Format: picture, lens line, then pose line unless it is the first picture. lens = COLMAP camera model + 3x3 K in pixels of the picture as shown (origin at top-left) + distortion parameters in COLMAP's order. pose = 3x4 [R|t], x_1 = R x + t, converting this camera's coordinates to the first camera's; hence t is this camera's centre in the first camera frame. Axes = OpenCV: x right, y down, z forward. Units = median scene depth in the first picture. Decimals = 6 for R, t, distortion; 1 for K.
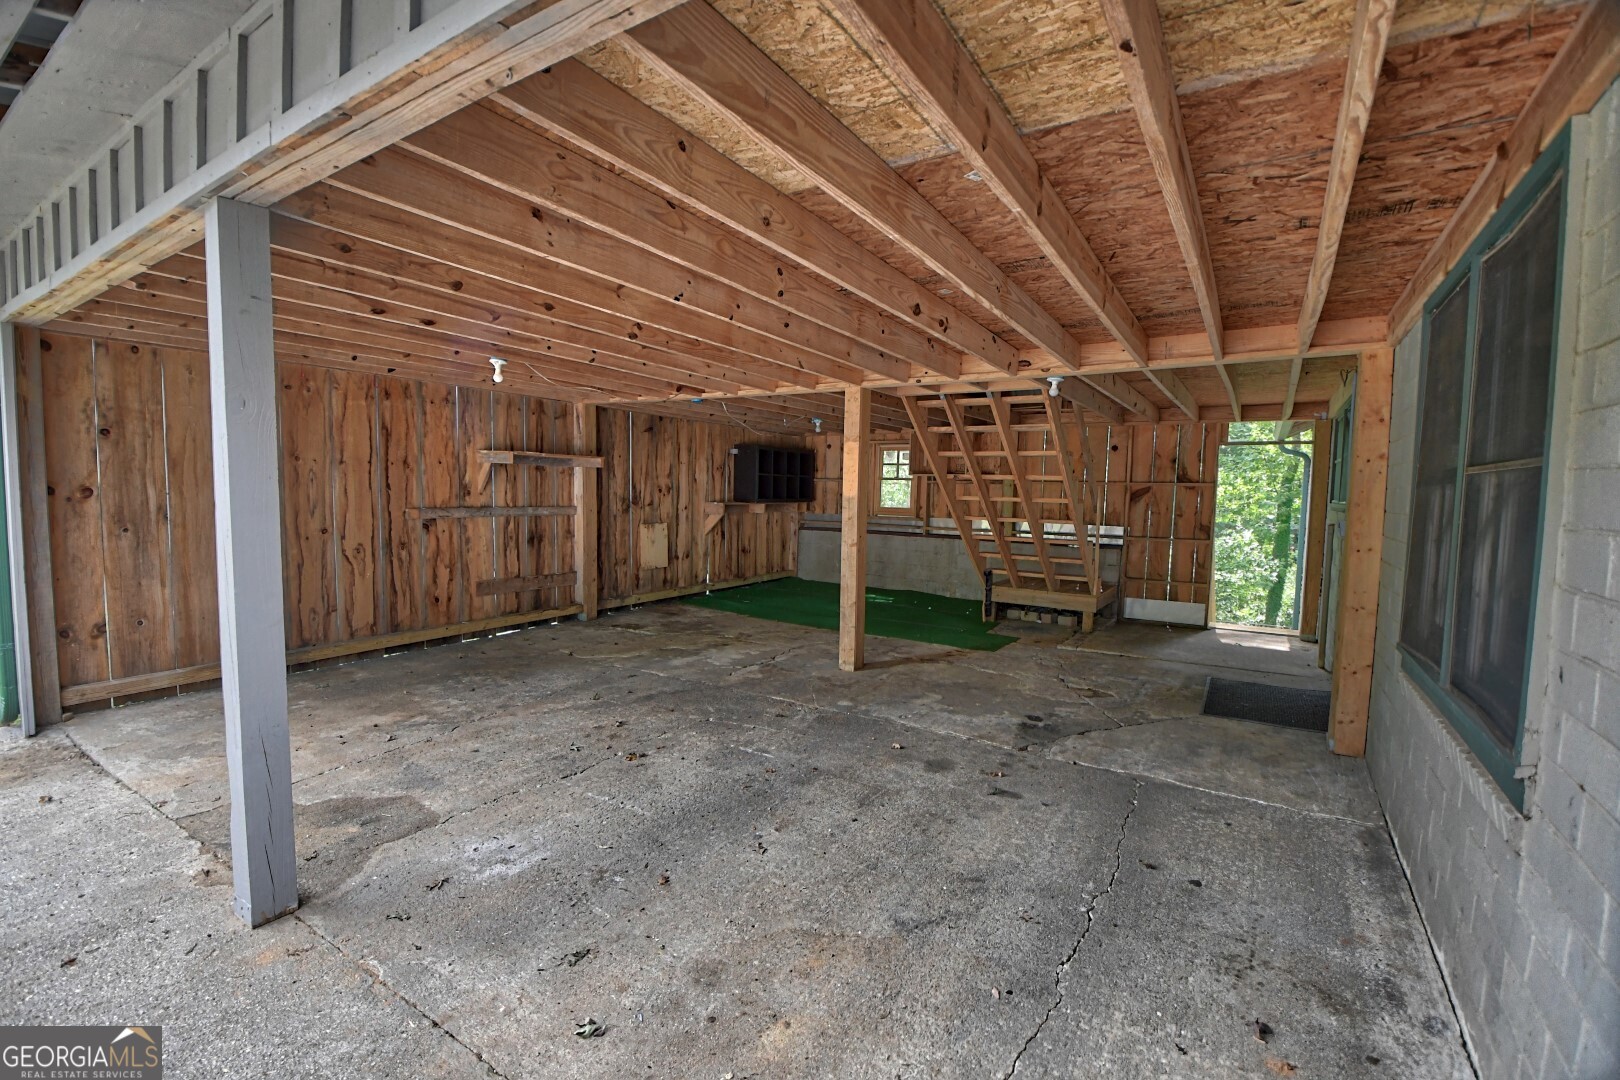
lens RADIAL K [[709.1, 0, 810.0], [0, 709.1, 540.0], [0, 0, 1]] dist [-0.000439, -0.024241]
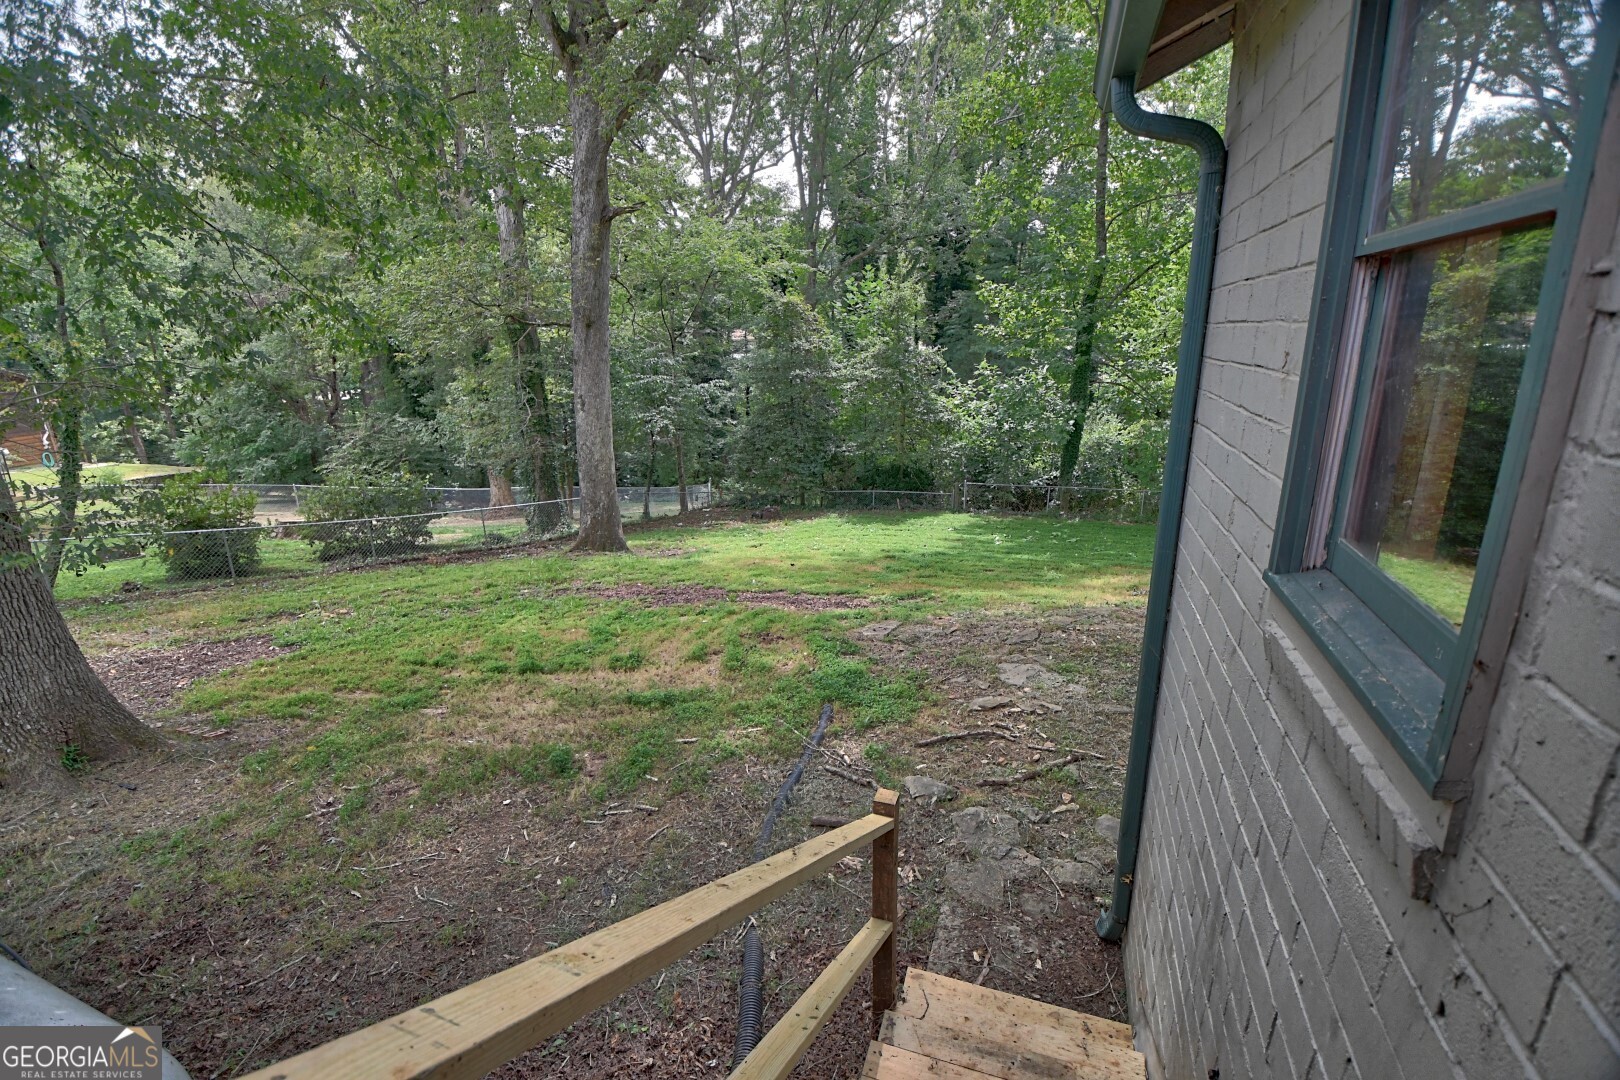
lens RADIAL K [[709.1, 0, 810.0], [0, 709.1, 540.0], [0, 0, 1]] dist [-0.000439, -0.024241]
pose [[0.970723, -0.102259, 0.217348, 0.176171], [0.053753, 0.974386, 0.218362, -0.011782], [-0.234111, -0.200286, 0.951356, 0.269081]]
